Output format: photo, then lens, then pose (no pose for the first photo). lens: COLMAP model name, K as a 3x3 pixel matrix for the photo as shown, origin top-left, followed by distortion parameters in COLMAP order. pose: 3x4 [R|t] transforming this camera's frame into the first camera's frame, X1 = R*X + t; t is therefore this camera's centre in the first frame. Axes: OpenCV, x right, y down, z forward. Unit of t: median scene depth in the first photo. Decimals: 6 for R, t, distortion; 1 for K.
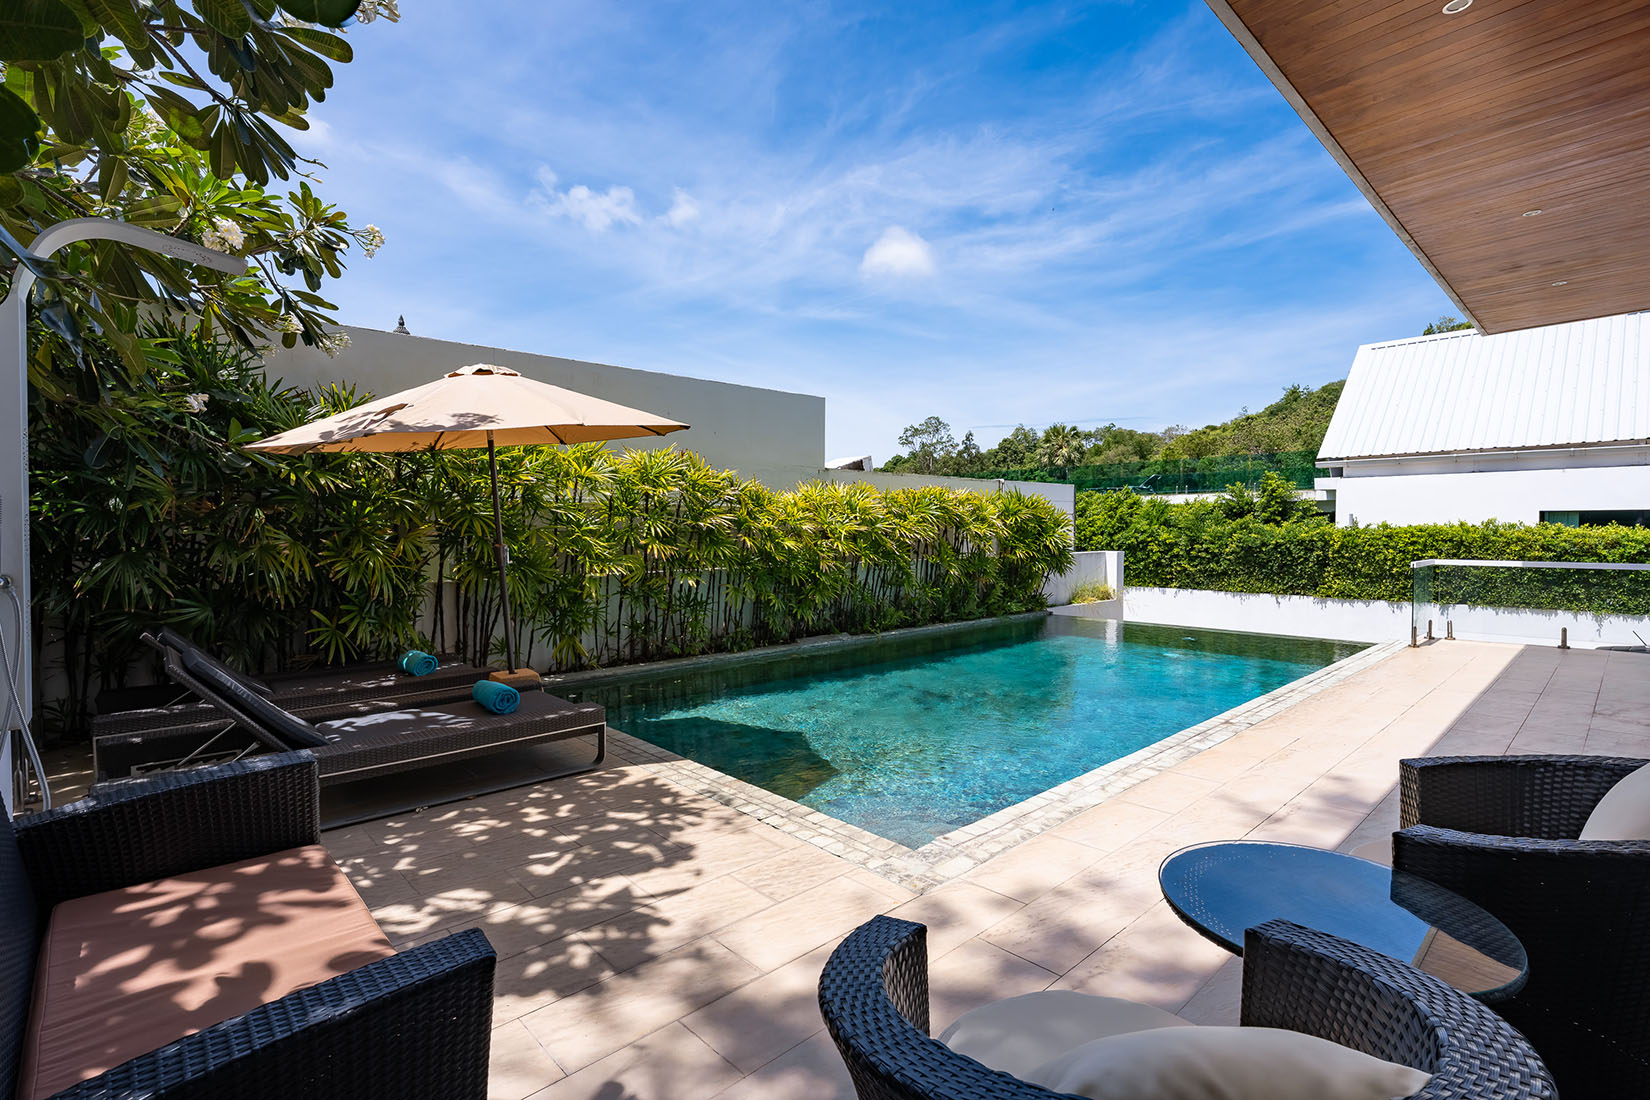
lens RADIAL K [[760.7, 0, 822.1], [0, 760.7, 544.6], [0, 0, 1]] dist [0.004873, 0.000365]
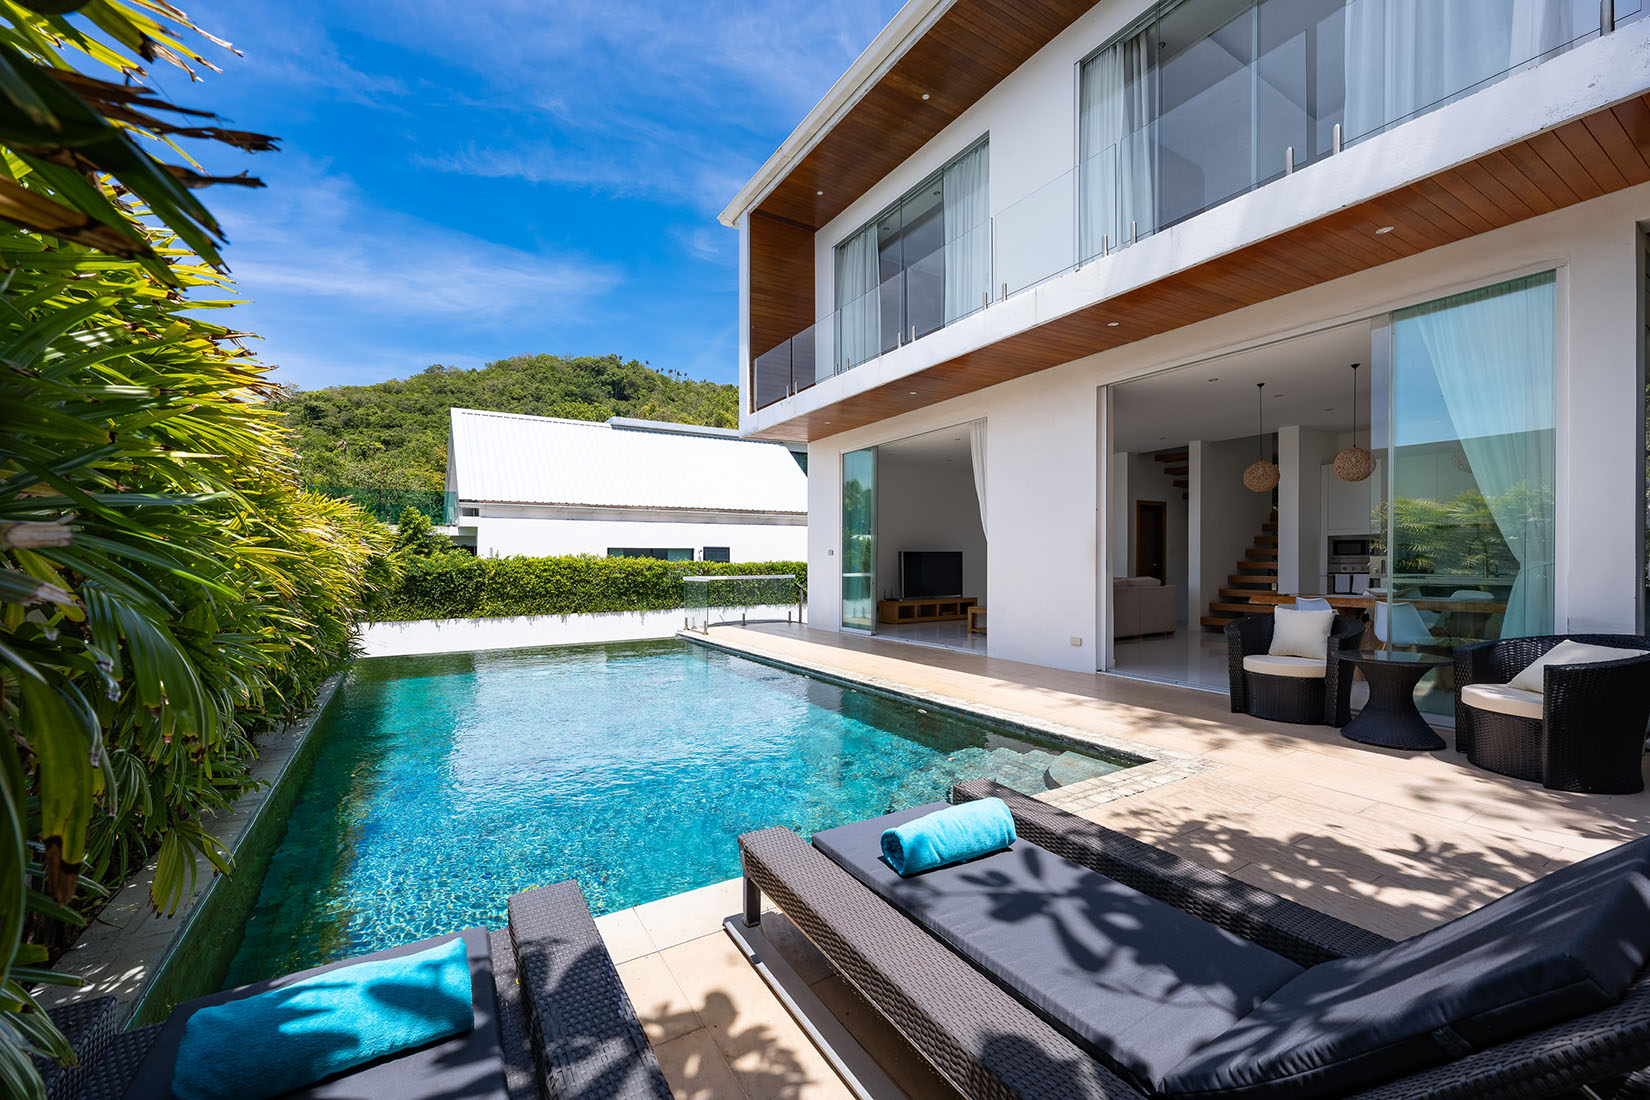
lens RADIAL K [[679.0, 0, 820.1], [0, 679.0, 553.6], [0, 0, 1]] dist [-0.003777, -0.000015]
pose [[0.156714, 0.008200, 0.987610, -0.297822], [0.023729, 0.999646, -0.012065, -0.004747], [-0.987359, 0.025325, 0.156464, 0.317640]]
